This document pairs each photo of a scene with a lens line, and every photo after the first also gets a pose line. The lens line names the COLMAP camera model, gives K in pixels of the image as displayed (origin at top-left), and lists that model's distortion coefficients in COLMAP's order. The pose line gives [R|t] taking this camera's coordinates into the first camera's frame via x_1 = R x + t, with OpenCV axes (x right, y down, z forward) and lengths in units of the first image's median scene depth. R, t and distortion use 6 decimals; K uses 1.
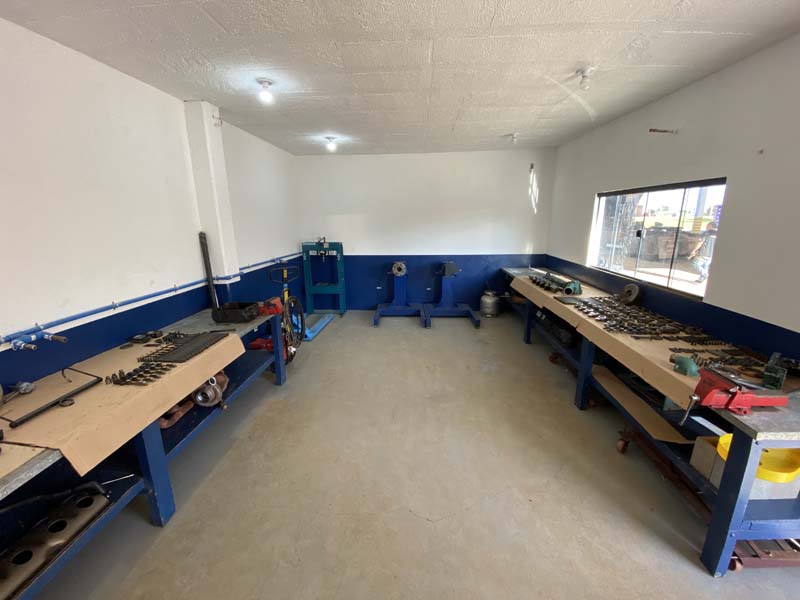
lens RADIAL K [[322.8, 0, 399.6], [0, 322.8, 296.5], [0, 0, 1]] dist [0.039058, -0.032993]
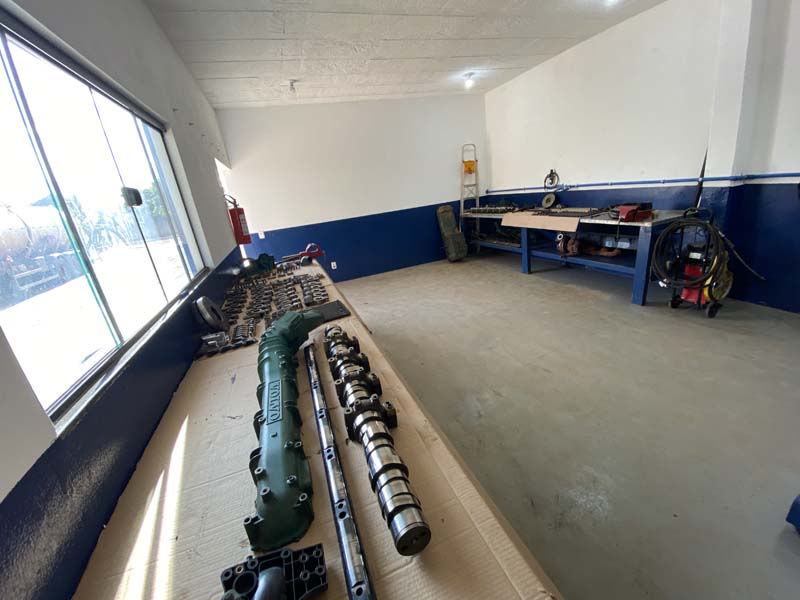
lens RADIAL K [[322.8, 0, 399.6], [0, 322.8, 296.5], [0, 0, 1]] dist [0.039058, -0.032993]
pose [[-0.904670, 0.258817, -0.338504, 0.753956], [0.048299, 0.851566, 0.522018, -0.364092], [0.423366, 0.455905, -0.782887, 1.872811]]
